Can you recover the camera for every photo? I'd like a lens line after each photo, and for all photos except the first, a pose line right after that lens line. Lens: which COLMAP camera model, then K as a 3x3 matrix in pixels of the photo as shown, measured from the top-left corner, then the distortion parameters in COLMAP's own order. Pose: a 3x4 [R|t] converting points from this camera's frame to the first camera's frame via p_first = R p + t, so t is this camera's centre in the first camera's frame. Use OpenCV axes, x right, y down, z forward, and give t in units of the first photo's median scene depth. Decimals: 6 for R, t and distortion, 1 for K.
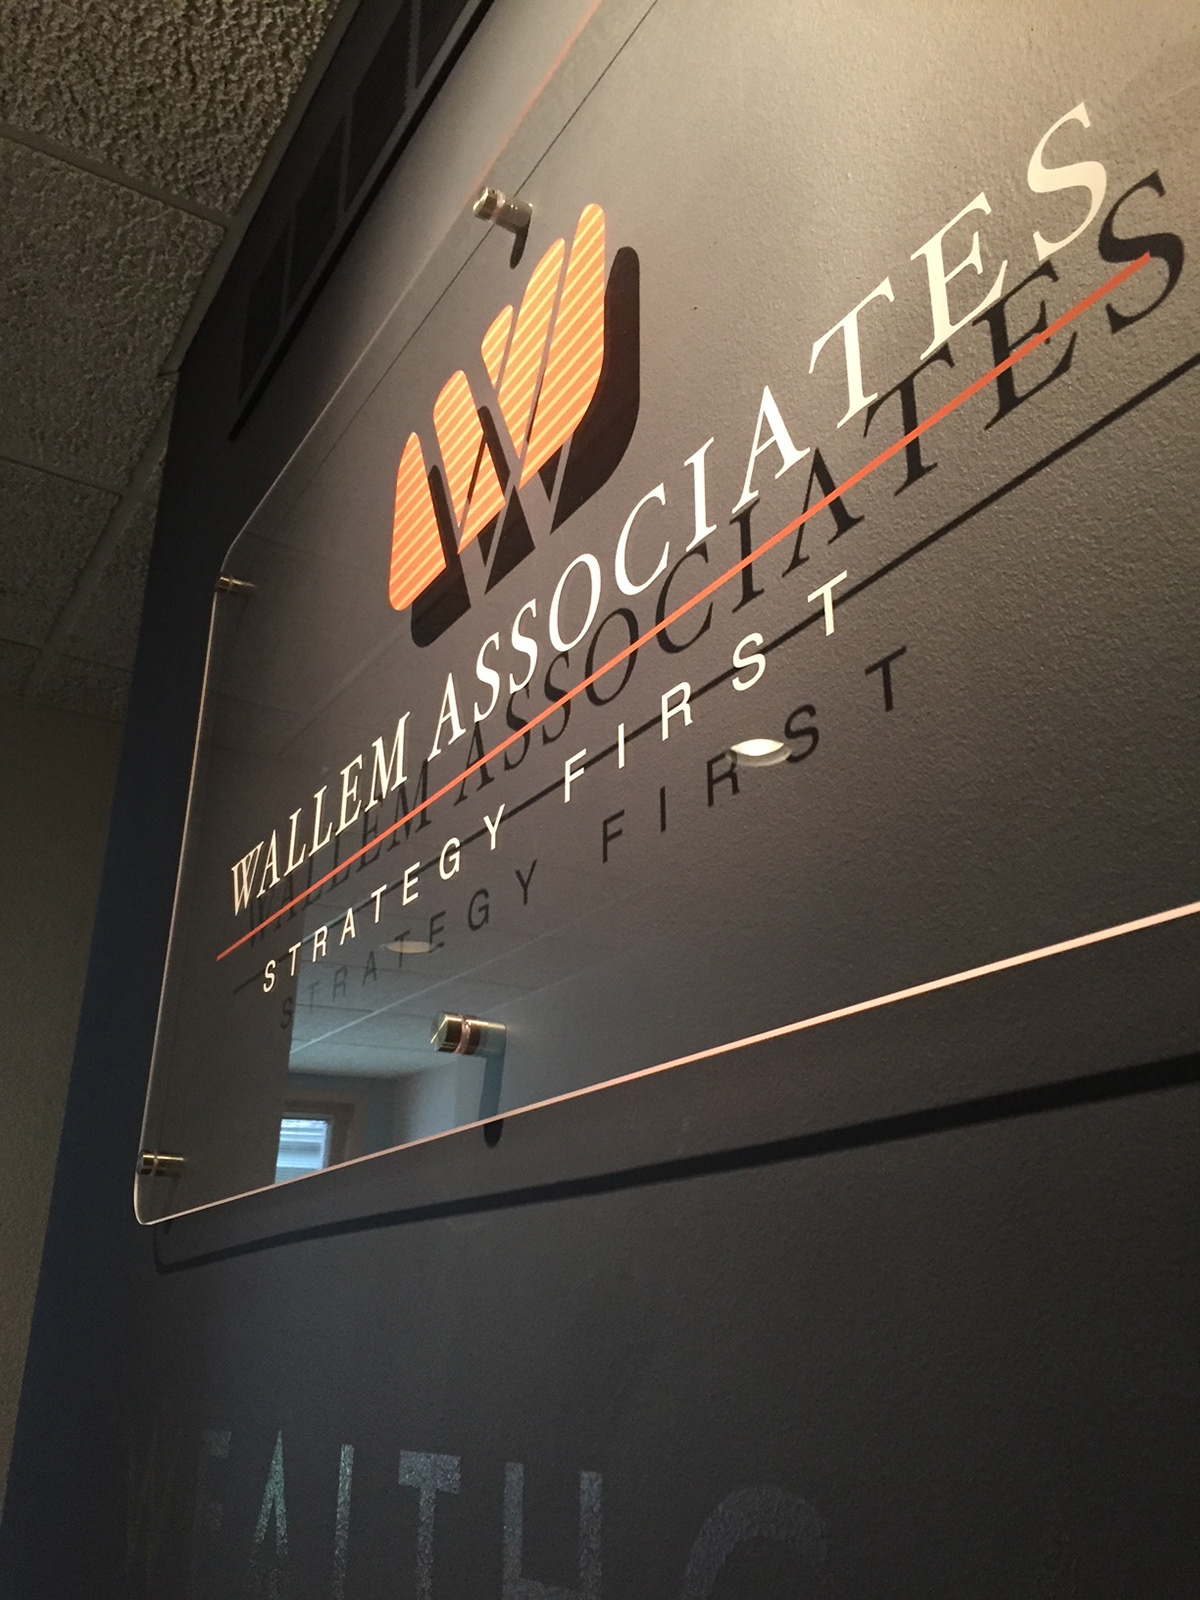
lens RADIAL K [[1353.3, 0, 598.5], [0, 1353.3, 797.7], [0, 0, 1]] dist [0.038253, 0.002005]
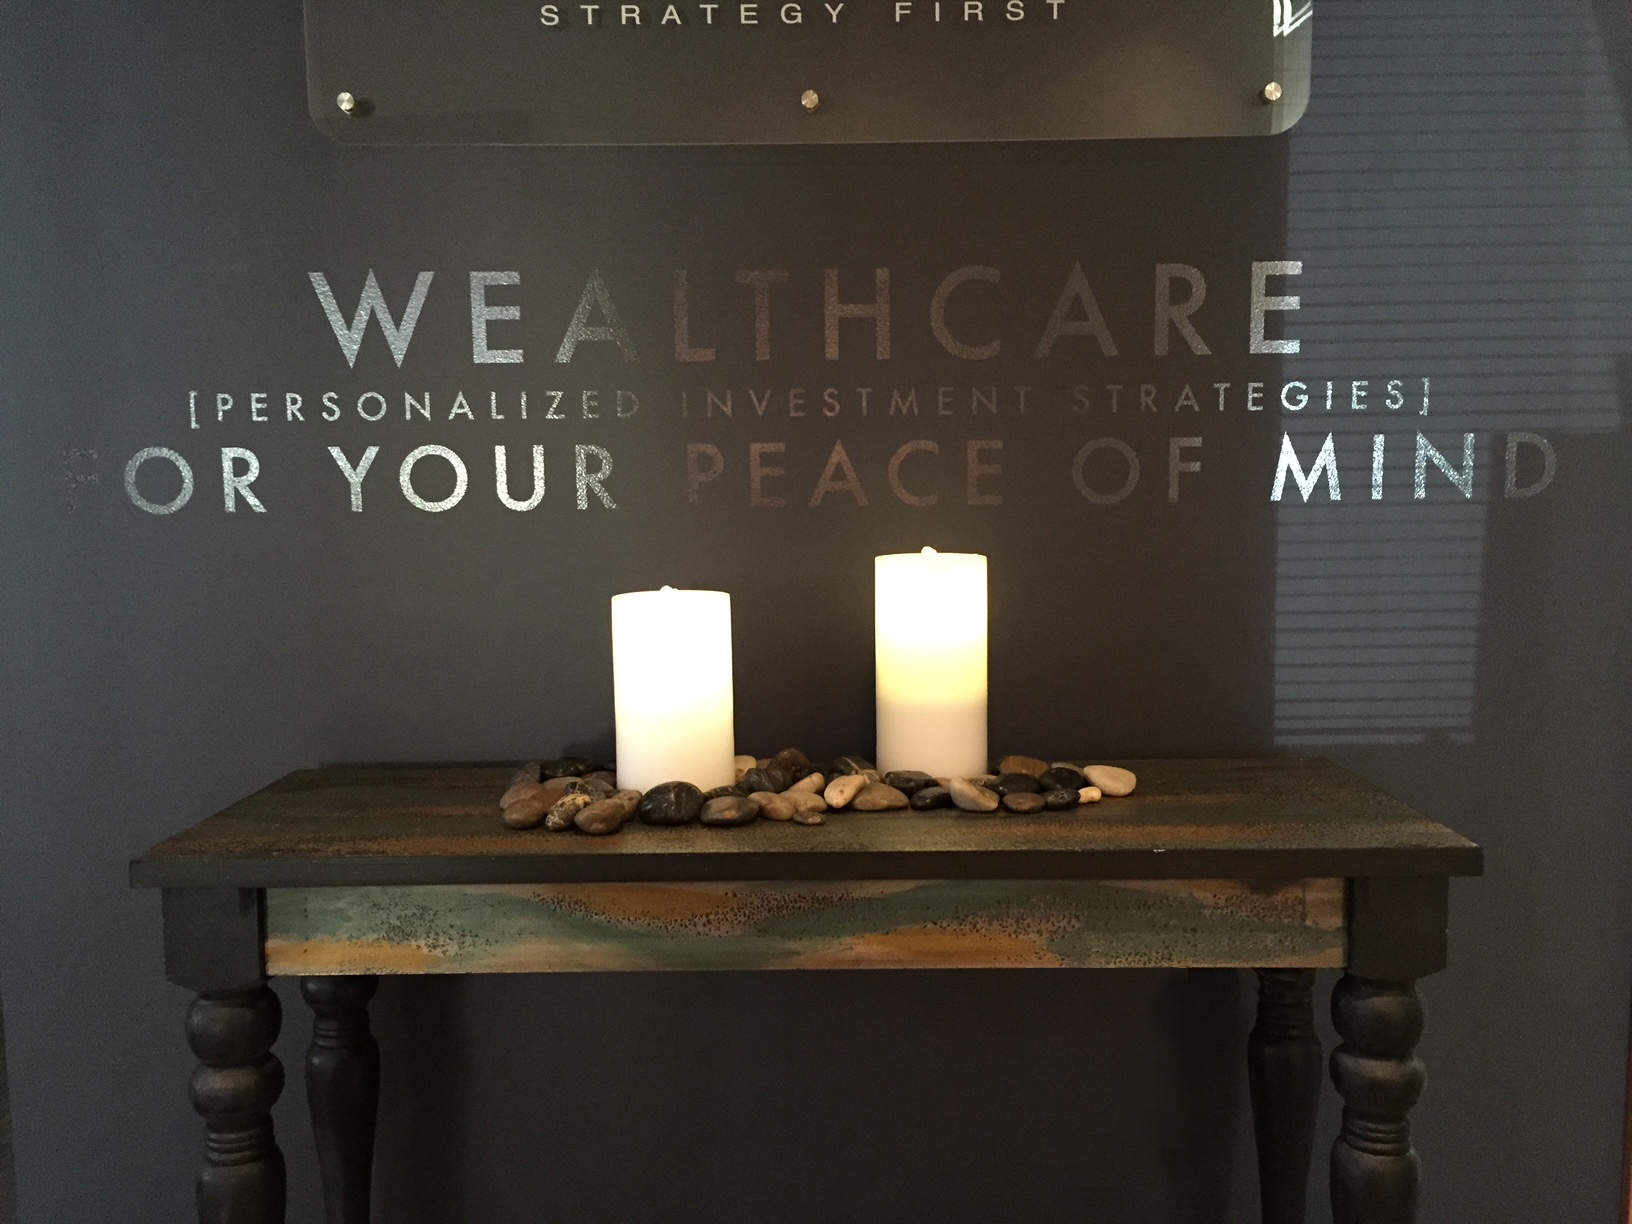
lens RADIAL K [[1380.3, 0, 780.4], [0, 1380.3, 641.1], [0, 0, 1]] dist [0.038253, 0.002005]
pose [[0.524253, -0.085190, 0.847291, -2.083134], [-0.314260, 0.905396, 0.285478, 0.322771], [-0.791454, -0.415933, 0.447885, -0.407609]]
